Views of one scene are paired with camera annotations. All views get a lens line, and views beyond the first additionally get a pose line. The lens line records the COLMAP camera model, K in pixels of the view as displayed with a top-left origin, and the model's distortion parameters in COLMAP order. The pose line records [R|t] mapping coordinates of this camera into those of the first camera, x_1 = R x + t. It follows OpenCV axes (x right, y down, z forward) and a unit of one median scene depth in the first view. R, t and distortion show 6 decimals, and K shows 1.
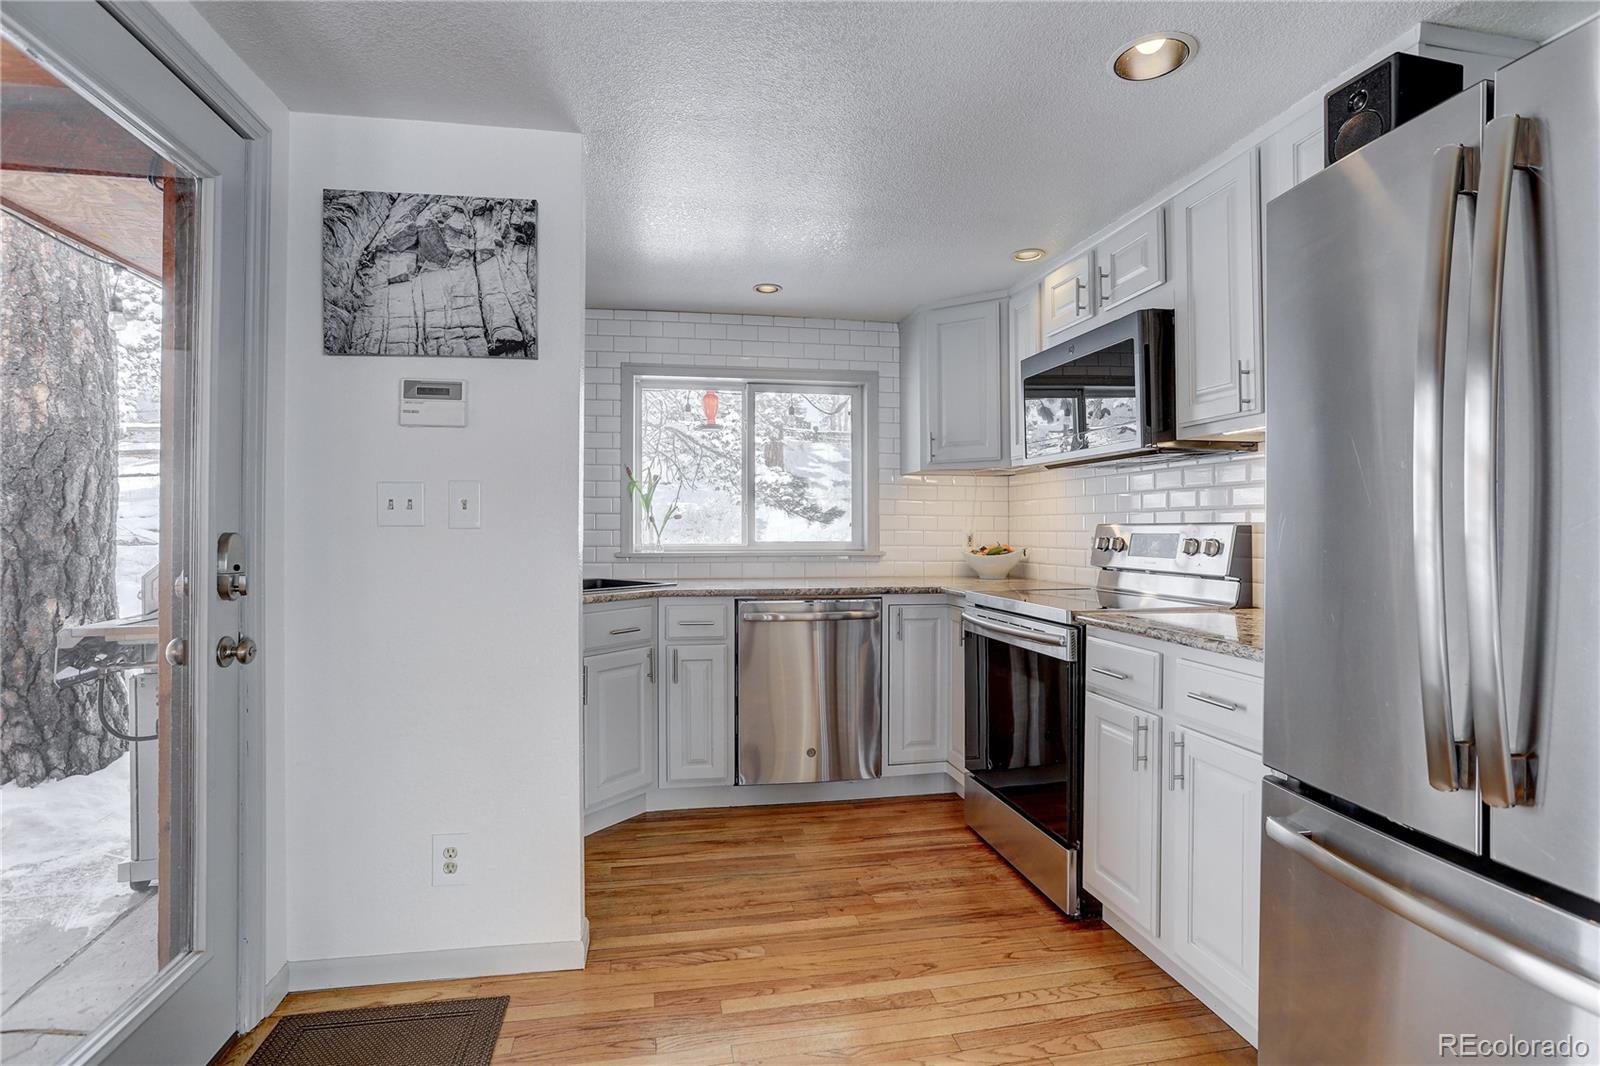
lens RADIAL K [[769.2, 0, 797.6], [0, 769.2, 526.6], [0, 0, 1]] dist [-0.054153, 0.025708]
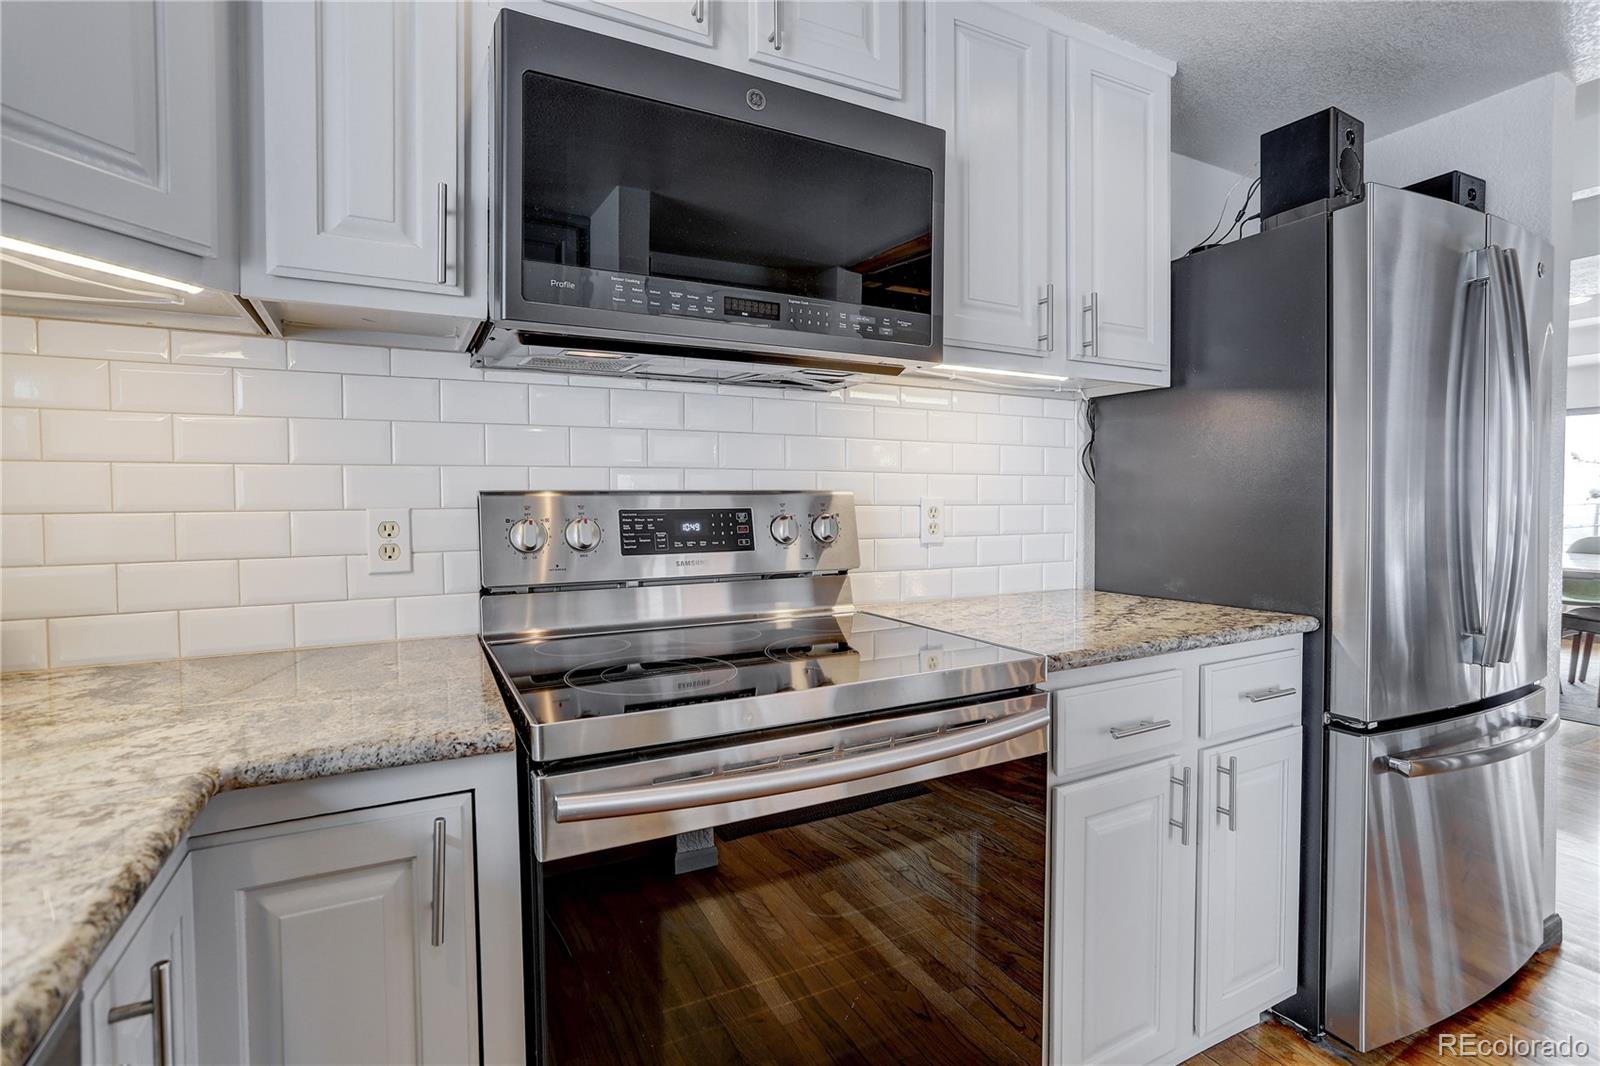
lens RADIAL K [[769.2, 0, 821.2], [0, 769.2, 509.4], [0, 0, 1]] dist [-0.054153, 0.025708]
pose [[-0.300065, -0.012158, 0.953841, -0.063845], [0.002611, 0.999905, 0.013566, 0.001796], [-0.953915, 0.006561, -0.300005, 0.890132]]
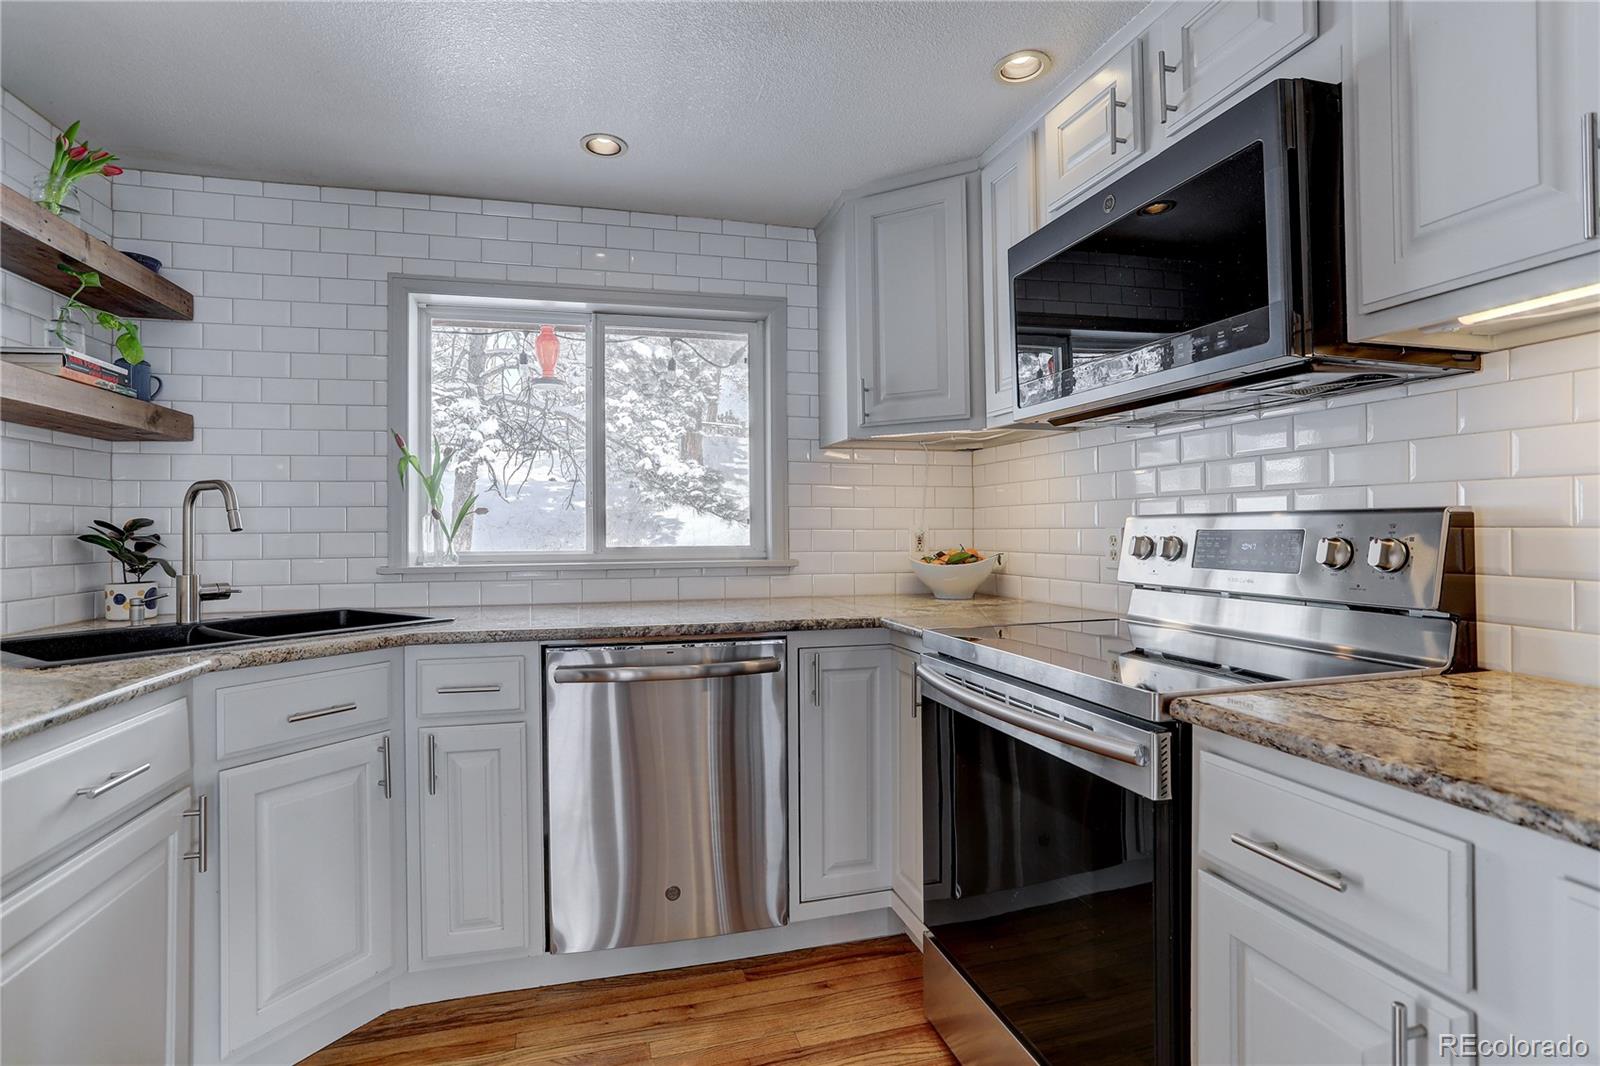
lens RADIAL K [[769.2, 0, 802.6], [0, 769.2, 531.6], [0, 0, 1]] dist [-0.054153, 0.025708]
pose [[0.995694, -0.008093, 0.092349, 0.065523], [0.007608, 0.999955, 0.005605, 0.003947], [-0.092390, -0.004878, 0.995711, 0.380211]]
